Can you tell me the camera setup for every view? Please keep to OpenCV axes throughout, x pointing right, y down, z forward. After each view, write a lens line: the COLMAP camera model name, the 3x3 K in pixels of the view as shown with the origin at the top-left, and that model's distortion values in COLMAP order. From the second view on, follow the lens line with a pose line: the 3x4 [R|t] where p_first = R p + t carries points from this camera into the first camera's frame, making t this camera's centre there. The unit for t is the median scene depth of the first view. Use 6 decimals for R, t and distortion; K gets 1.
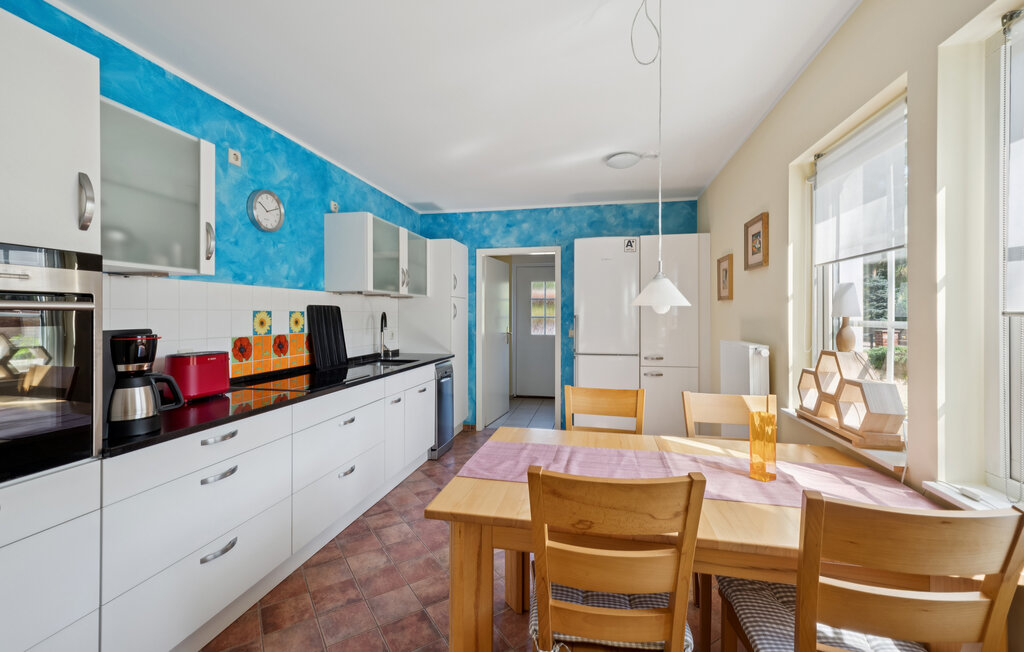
lens RADIAL K [[432.1, 0, 512.3], [0, 432.1, 317.7], [0, 0, 1]] dist [-0.000210, -0.000016]
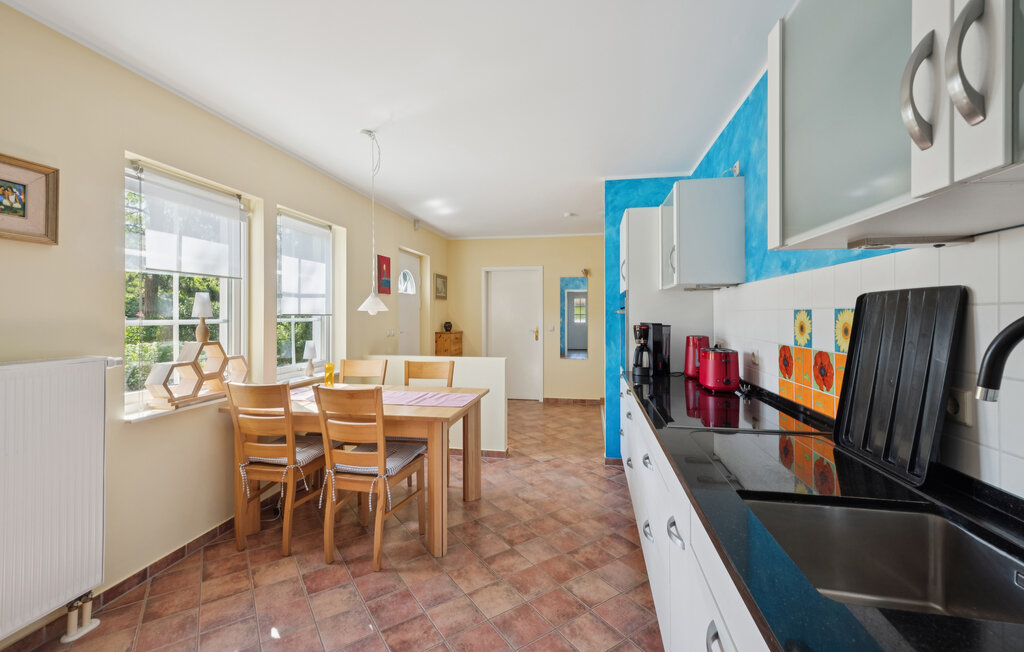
lens RADIAL K [[432.1, 0, 508.2], [0, 432.1, 318.5], [0, 0, 1]] dist [-0.000210, -0.000016]
pose [[-0.999913, -0.001069, -0.013177, -0.137967], [-0.001250, 0.999905, 0.013734, -0.011475], [0.013161, 0.013750, -0.999819, 1.773901]]
